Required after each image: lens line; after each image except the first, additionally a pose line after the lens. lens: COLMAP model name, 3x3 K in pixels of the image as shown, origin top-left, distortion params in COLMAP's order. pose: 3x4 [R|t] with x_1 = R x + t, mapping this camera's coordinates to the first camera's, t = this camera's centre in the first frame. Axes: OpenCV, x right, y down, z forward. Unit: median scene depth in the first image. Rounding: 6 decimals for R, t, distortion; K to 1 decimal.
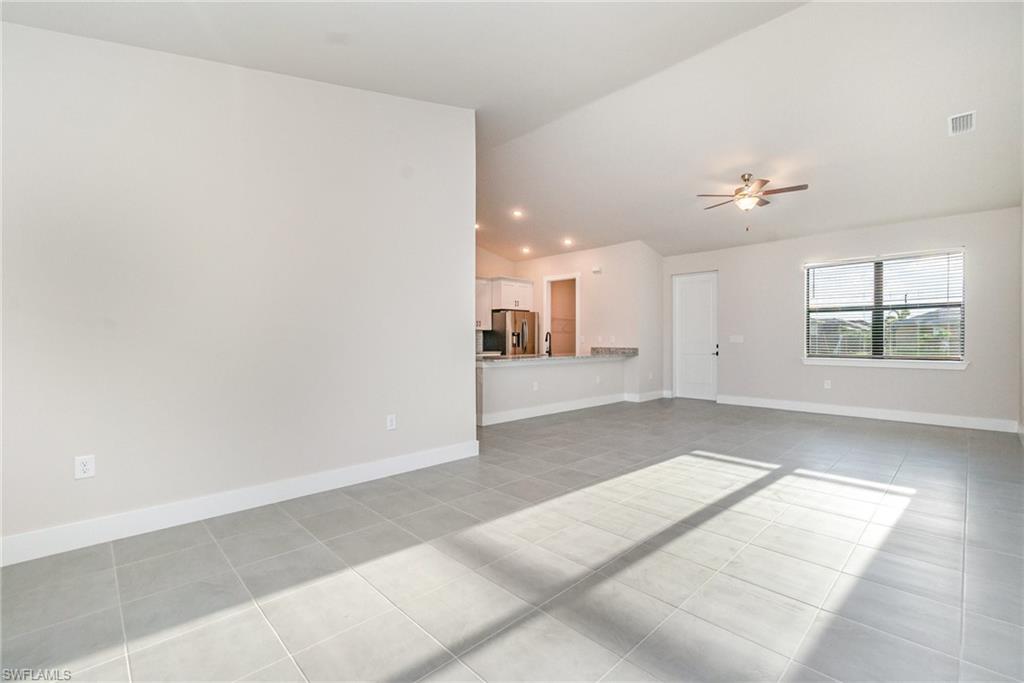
lens RADIAL K [[445.8, 0, 513.0], [0, 445.8, 341.6], [0, 0, 1]] dist [0.003307, -0.000217]
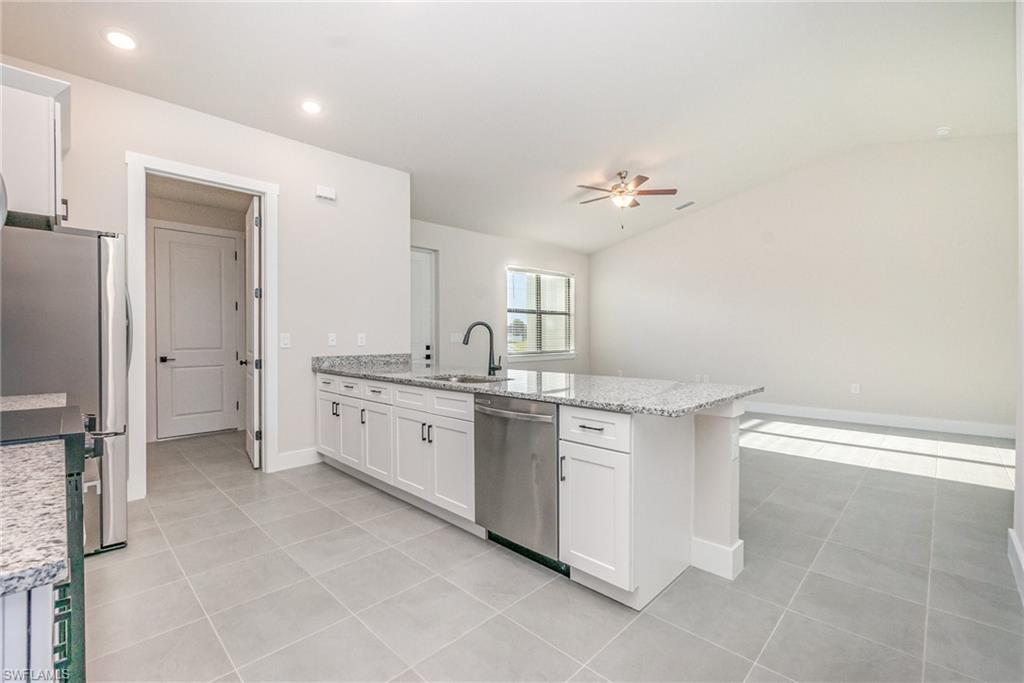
lens RADIAL K [[445.8, 0, 515.6], [0, 445.8, 343.1], [0, 0, 1]] dist [0.003307, -0.000217]
pose [[-0.021616, -0.013528, 0.999675, -0.277965], [0.008979, 0.999865, 0.013725, -0.005669], [-0.999726, 0.009273, -0.021492, 0.756085]]
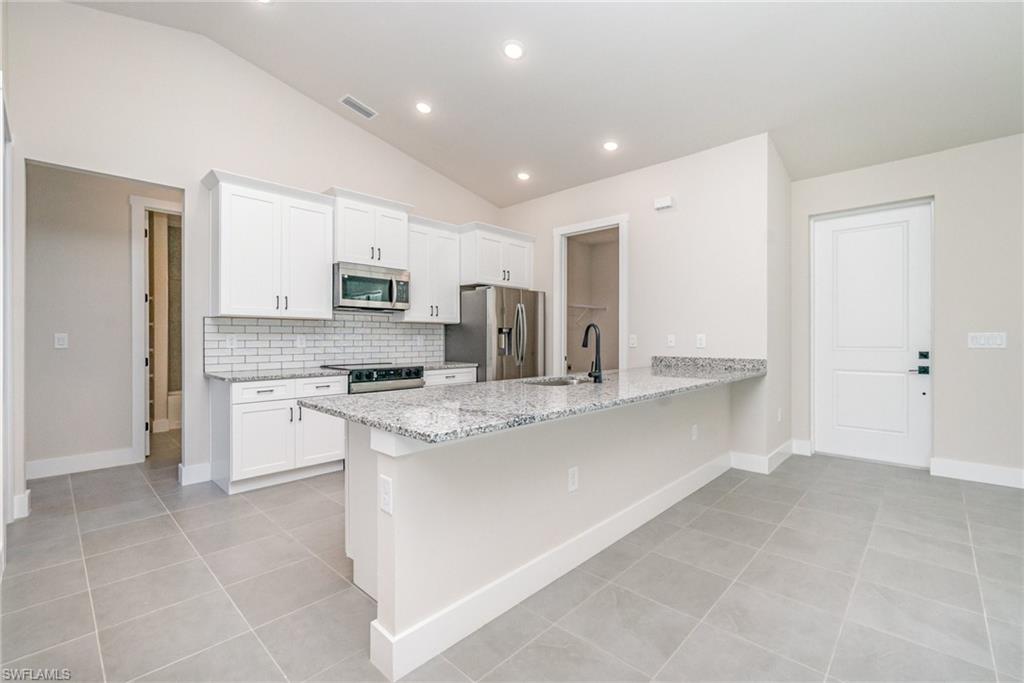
lens RADIAL K [[445.8, 0, 515.4], [0, 445.8, 334.0], [0, 0, 1]] dist [0.003307, -0.000217]
pose [[0.999049, 0.000440, 0.043608, -0.004162], [0.000121, 0.999917, -0.012873, -0.005634], [-0.043610, 0.012866, 0.998966, 0.468378]]
